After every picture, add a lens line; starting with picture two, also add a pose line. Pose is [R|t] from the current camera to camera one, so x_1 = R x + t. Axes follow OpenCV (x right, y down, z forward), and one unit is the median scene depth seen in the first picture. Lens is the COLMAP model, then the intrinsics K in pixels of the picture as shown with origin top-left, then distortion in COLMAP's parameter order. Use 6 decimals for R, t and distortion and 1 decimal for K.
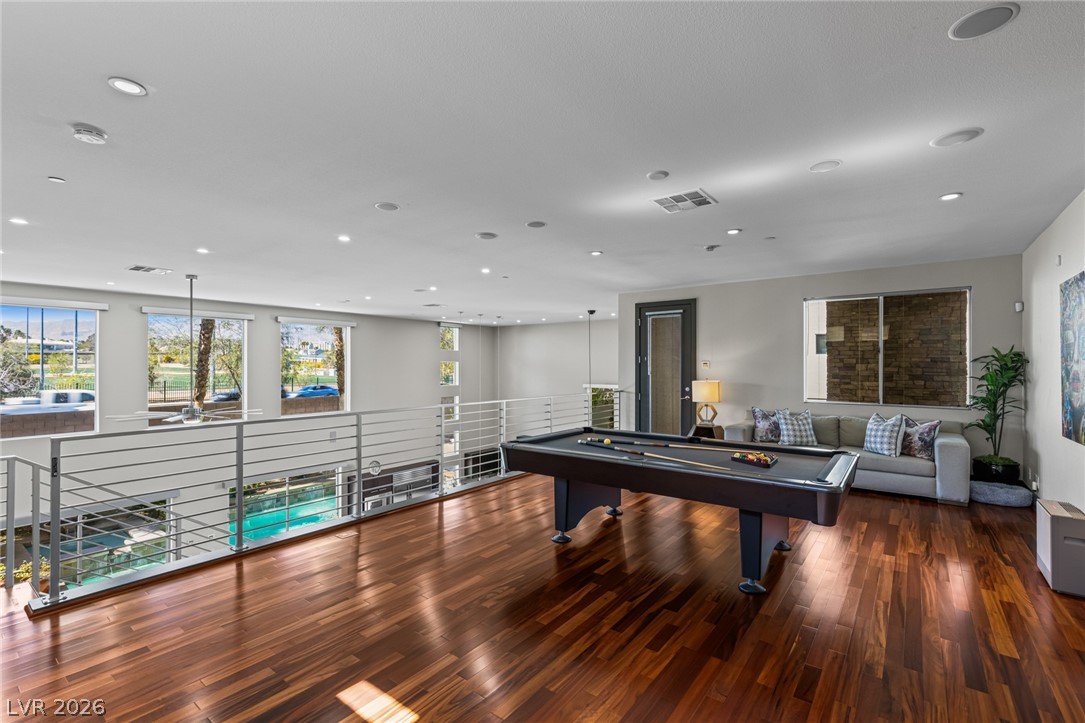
lens RADIAL K [[486.3, 0, 548.8], [0, 486.3, 365.4], [0, 0, 1]] dist [0.001683, 0.000014]
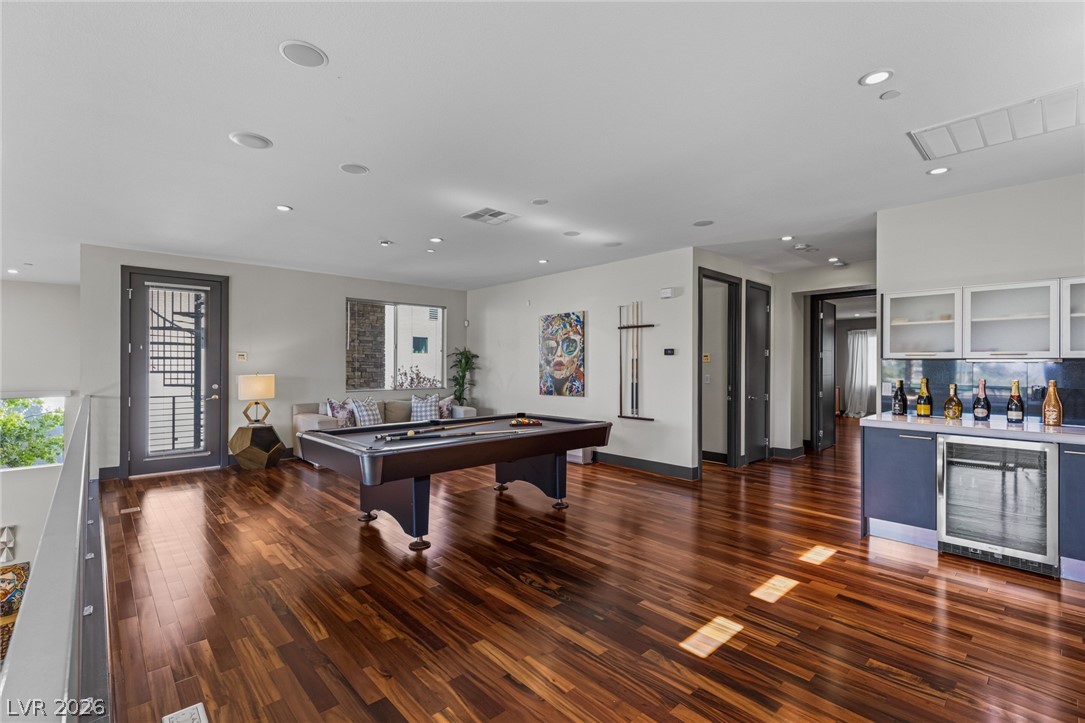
lens RADIAL K [[486.3, 0, 548.8], [0, 486.3, 365.4], [0, 0, 1]] dist [0.001683, 0.000014]
pose [[0.180517, -0.002079, 0.983570, -0.595082], [0.001177, 0.999998, 0.001898, 0.018394], [-0.983571, 0.000815, 0.180519, 0.444260]]
